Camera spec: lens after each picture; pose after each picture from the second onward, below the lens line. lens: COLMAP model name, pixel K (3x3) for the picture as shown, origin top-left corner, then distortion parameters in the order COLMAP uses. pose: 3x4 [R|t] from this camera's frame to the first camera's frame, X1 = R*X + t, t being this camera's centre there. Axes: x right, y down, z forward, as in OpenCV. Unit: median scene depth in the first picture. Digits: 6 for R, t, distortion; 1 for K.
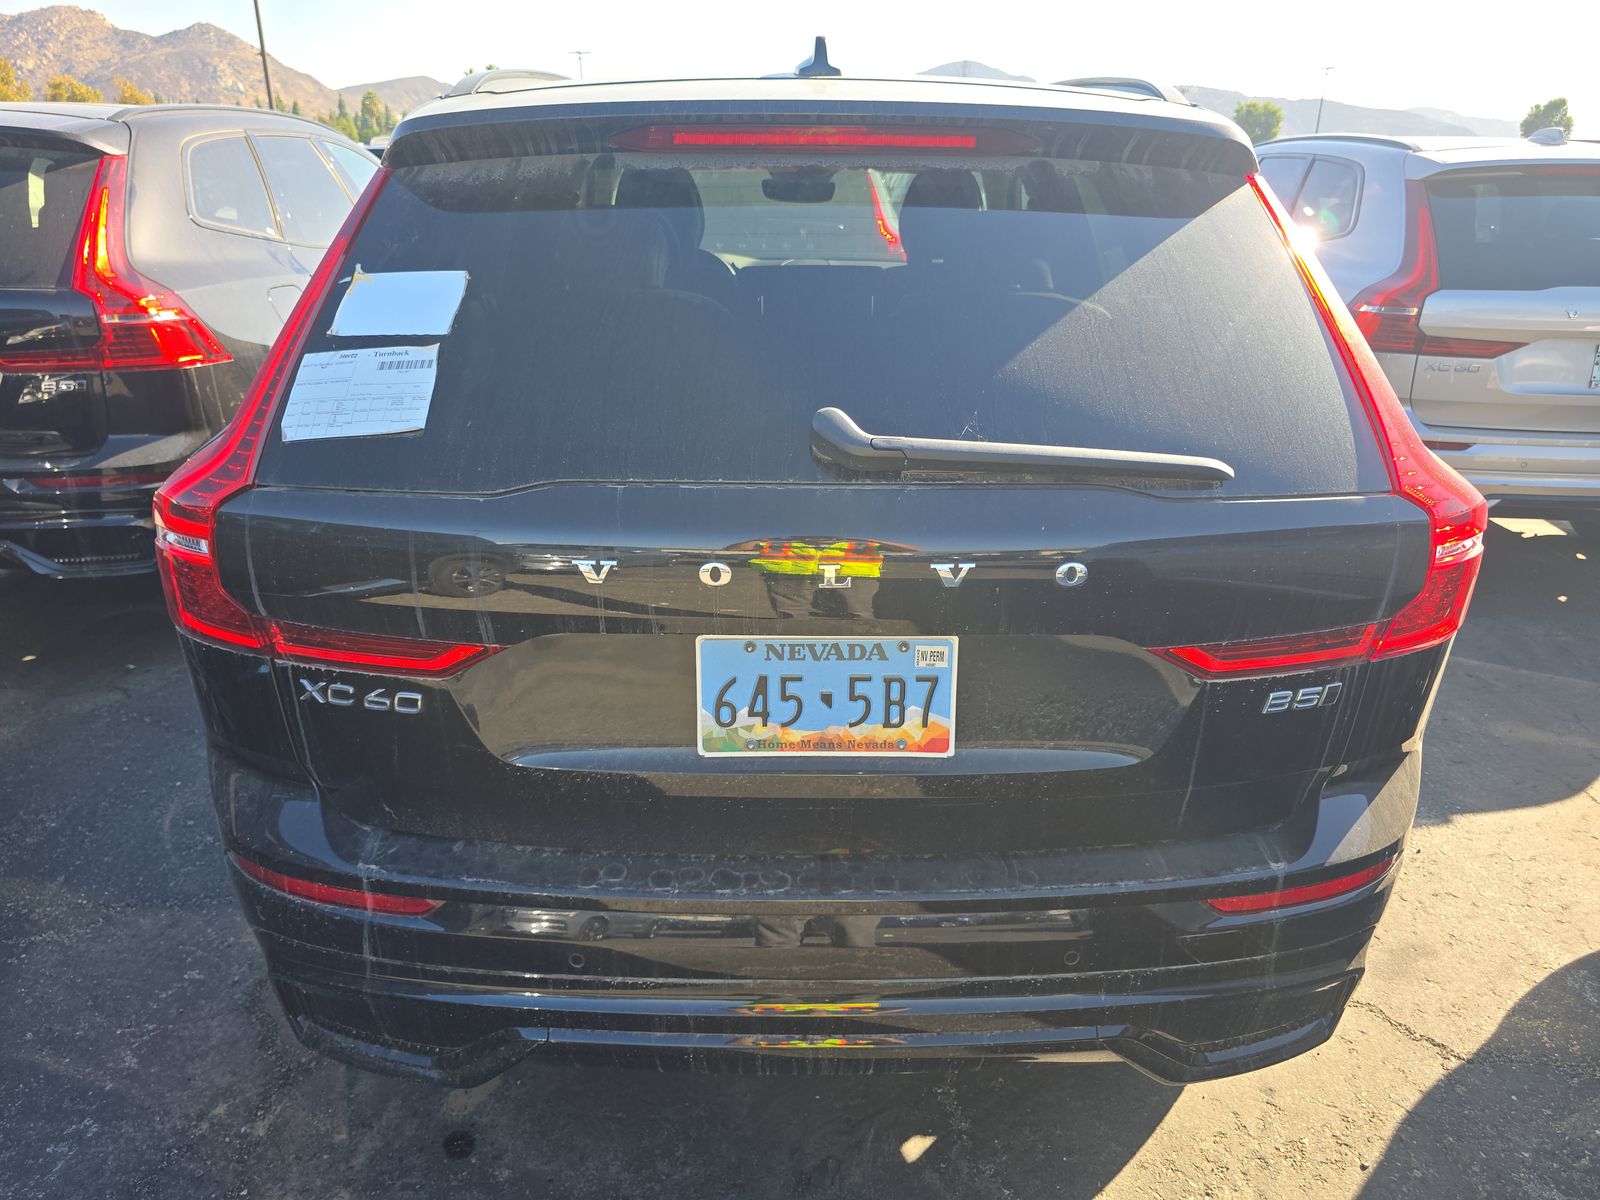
lens RADIAL K [[1078.6, 0, 800.0], [0, 1078.6, 600.0], [0, 0, 1]] dist [0.008587, -0.001235]
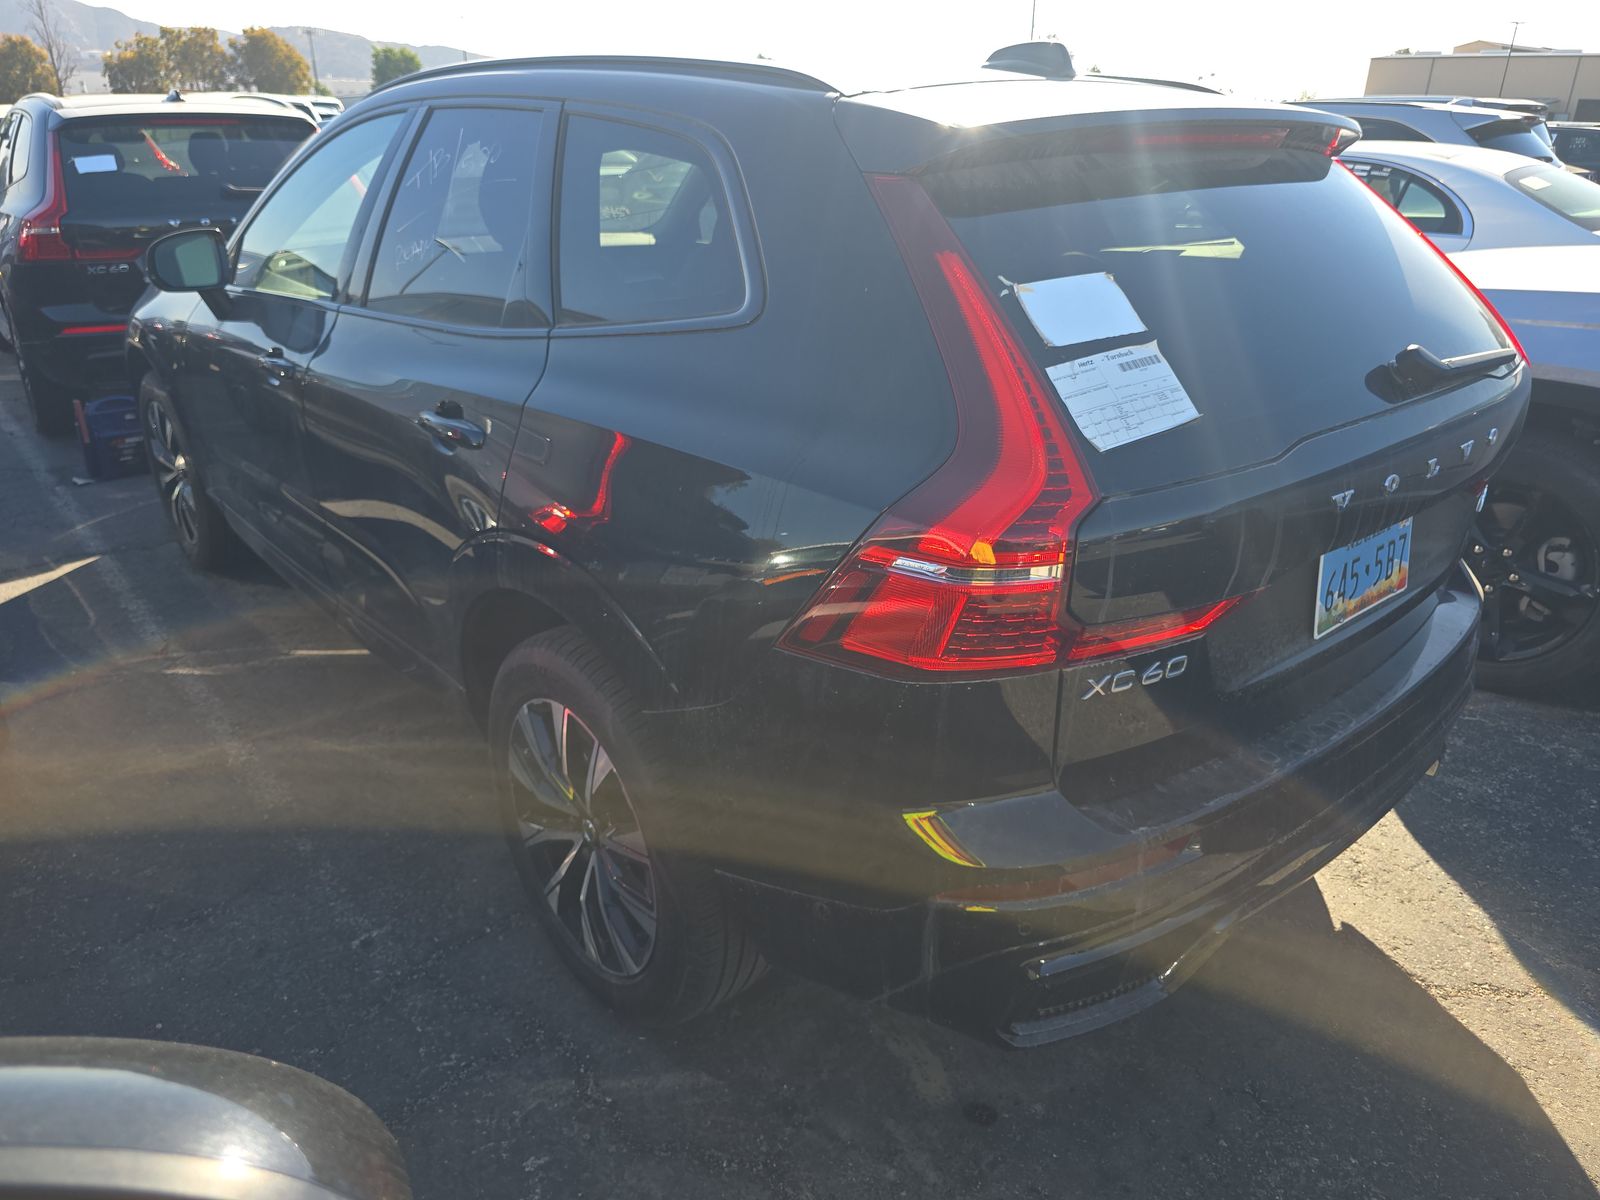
lens RADIAL K [[1078.6, 0, 800.0], [0, 1078.6, 600.0], [0, 0, 1]] dist [0.008587, -0.001235]
pose [[0.774771, -0.260154, 0.576238, -1.283416], [0.236921, 0.964472, 0.116882, -0.191740], [-0.586173, 0.045966, 0.808881, 0.328800]]
